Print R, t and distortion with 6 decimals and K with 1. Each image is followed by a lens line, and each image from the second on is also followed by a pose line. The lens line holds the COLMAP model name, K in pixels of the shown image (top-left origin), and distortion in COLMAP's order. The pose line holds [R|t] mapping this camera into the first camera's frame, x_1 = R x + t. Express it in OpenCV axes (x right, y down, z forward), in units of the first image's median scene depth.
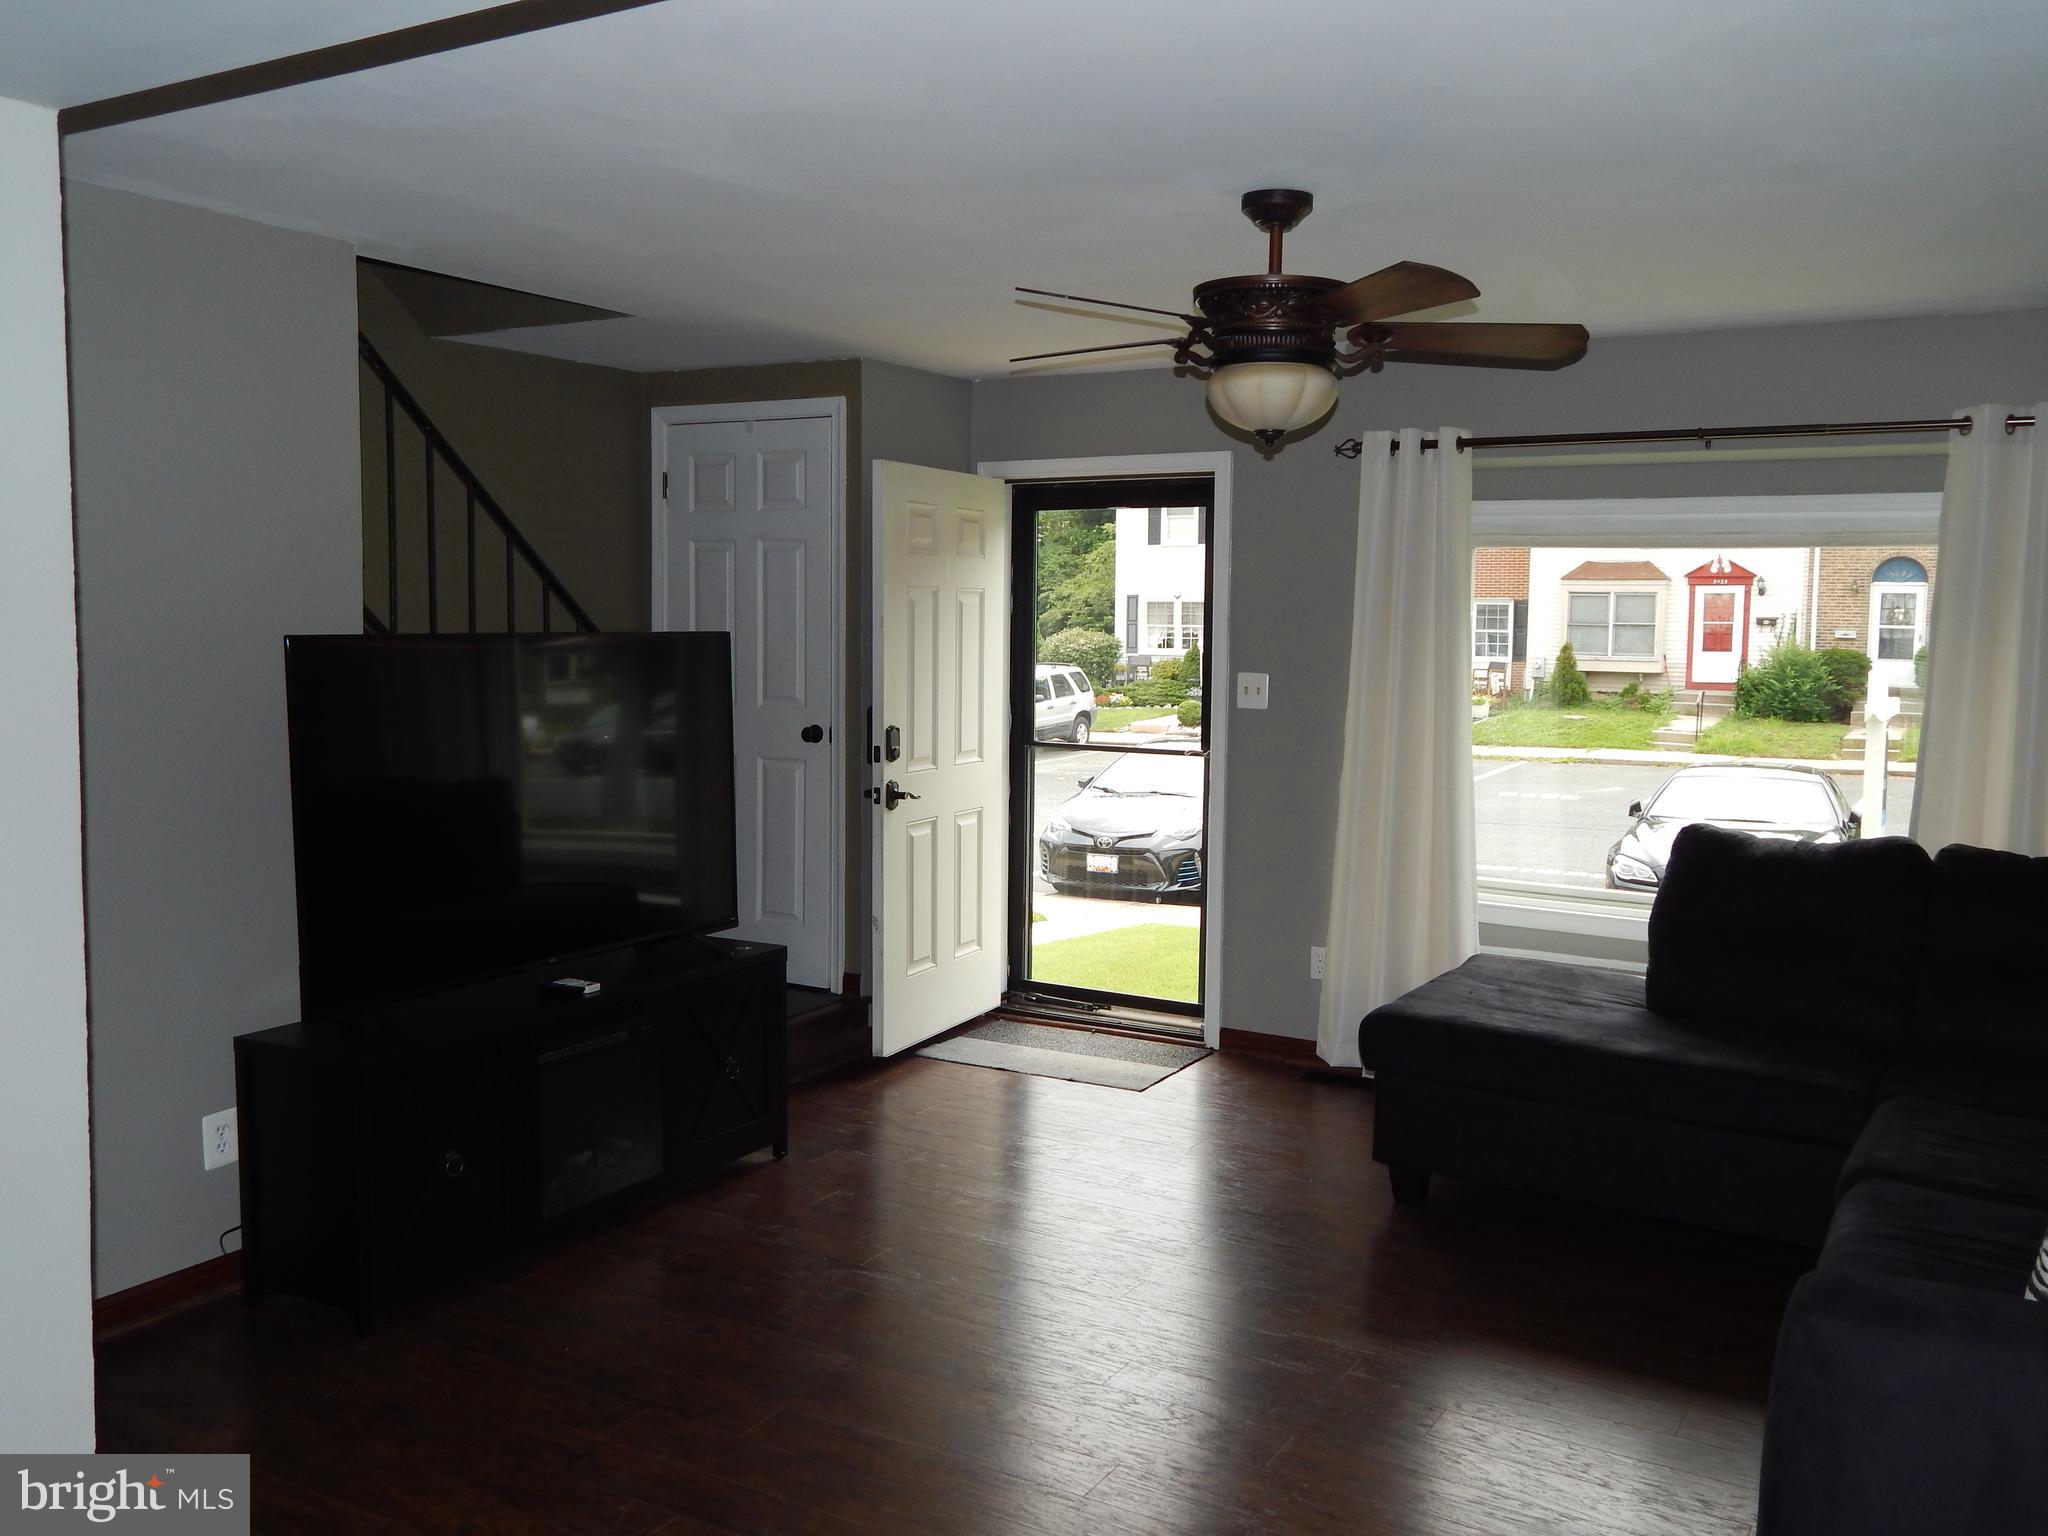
lens RADIAL K [[1711.1, 0, 1028.7], [0, 1711.1, 759.0], [0, 0, 1]] dist [0.020323, -0.021489]
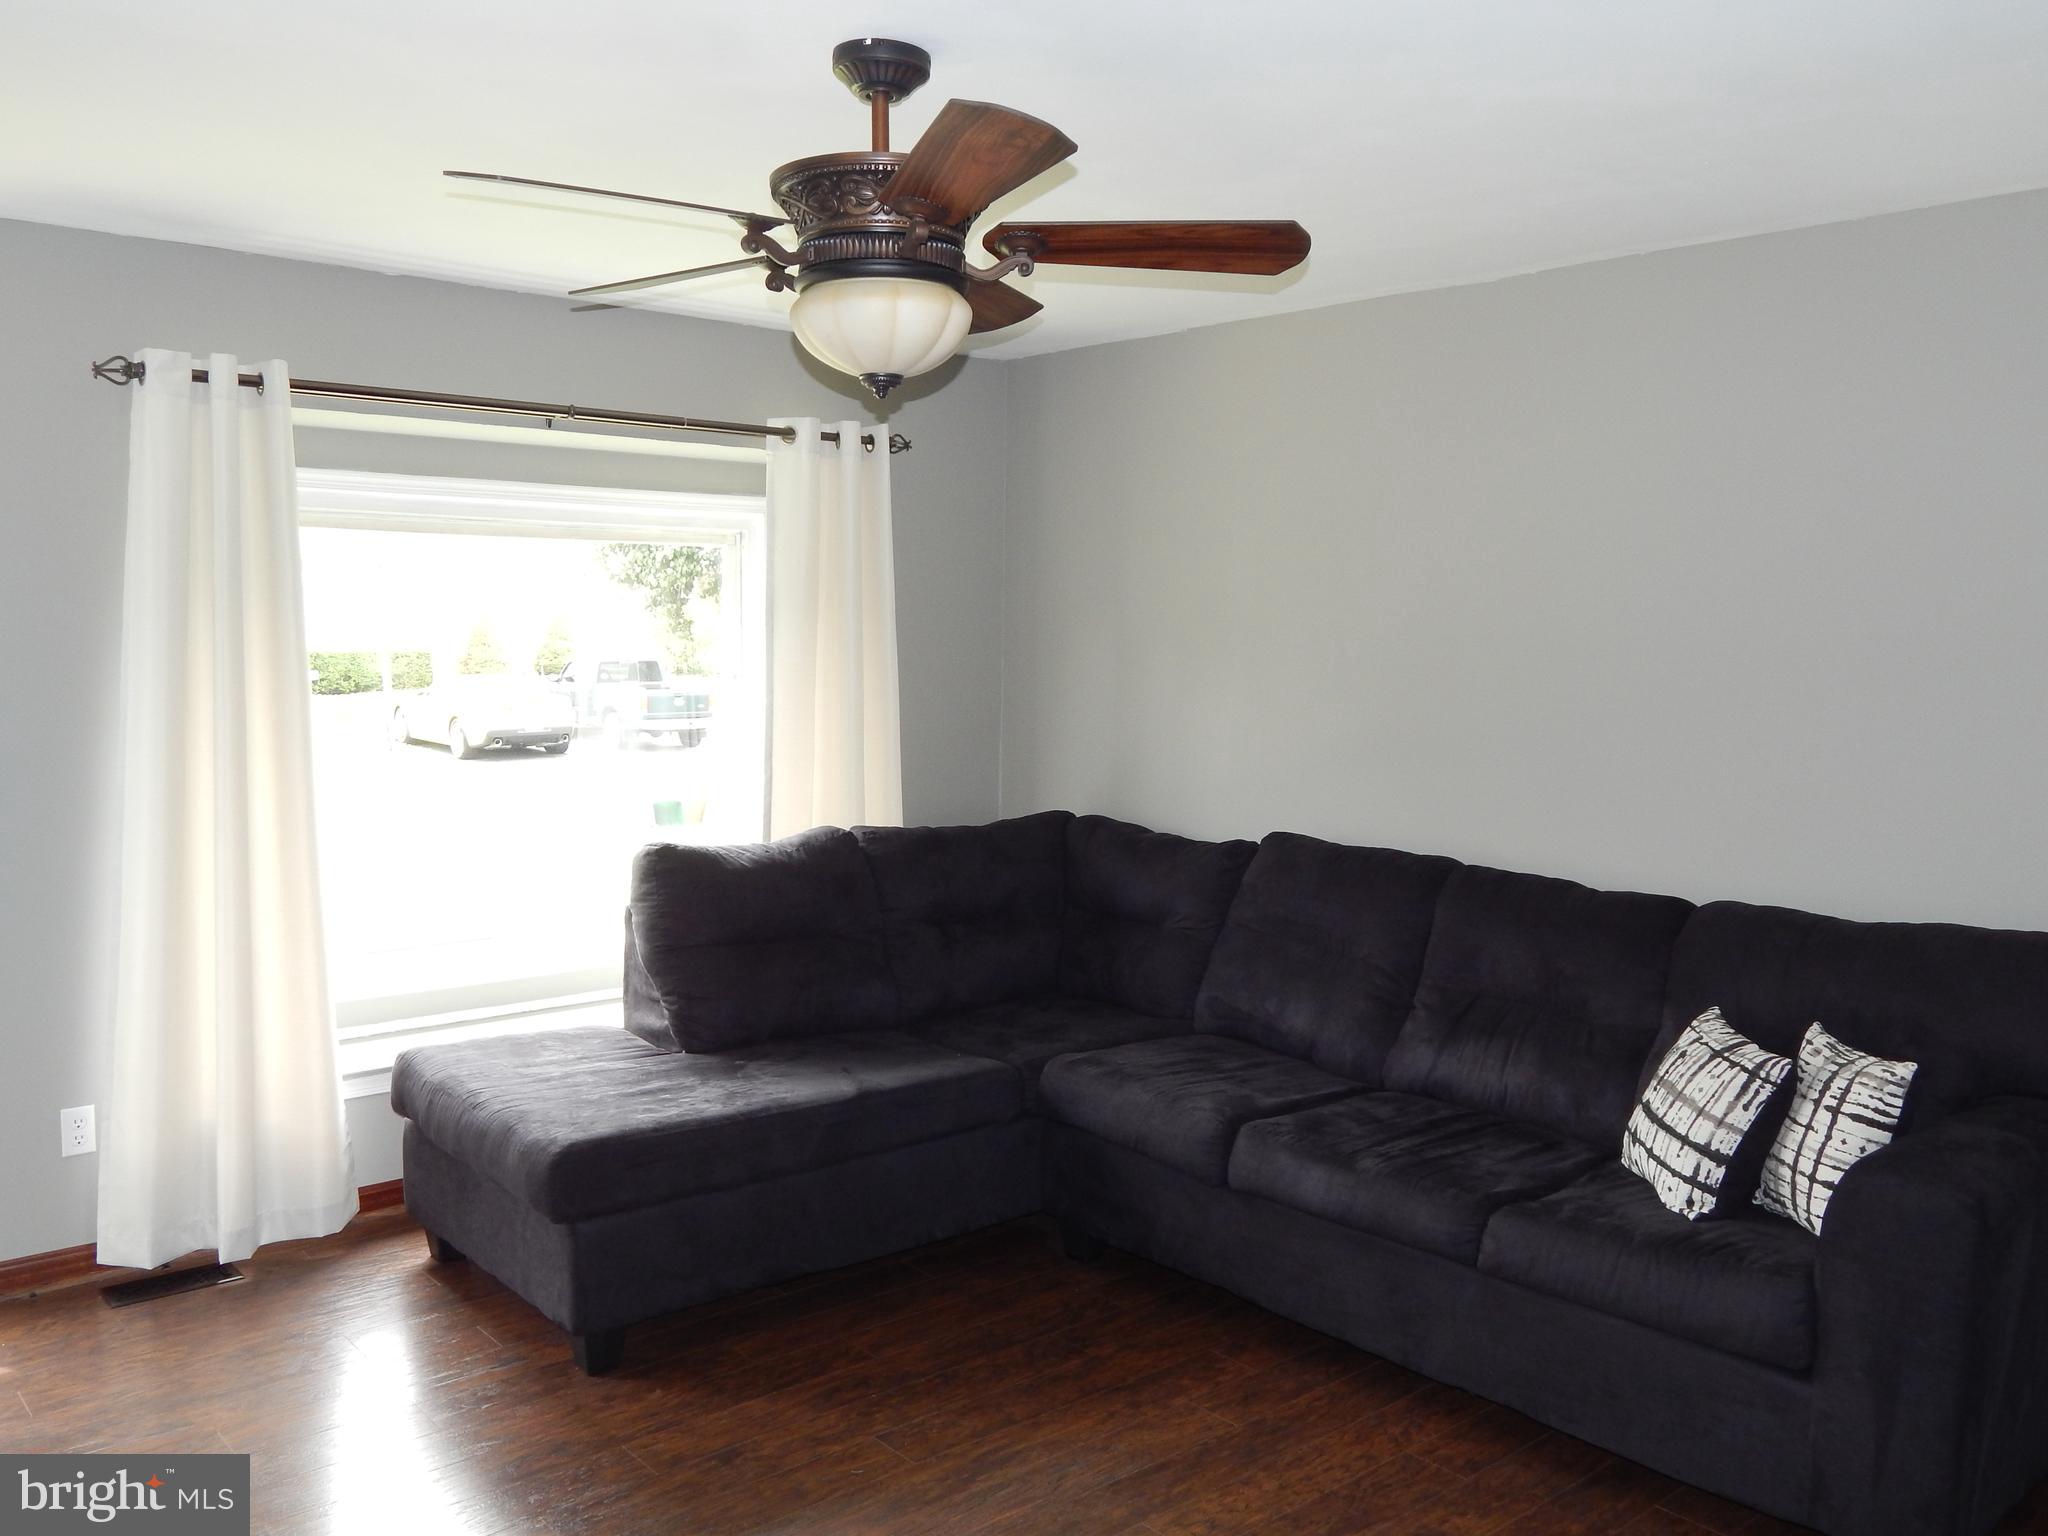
lens RADIAL K [[1711.1, 0, 1002.2], [0, 1711.1, 798.5], [0, 0, 1]] dist [0.020323, -0.021489]
pose [[0.372342, -0.101743, 0.922502, -0.371411], [0.071504, 0.994163, 0.080786, -0.048400], [-0.925337, 0.035882, 0.377444, 0.484756]]
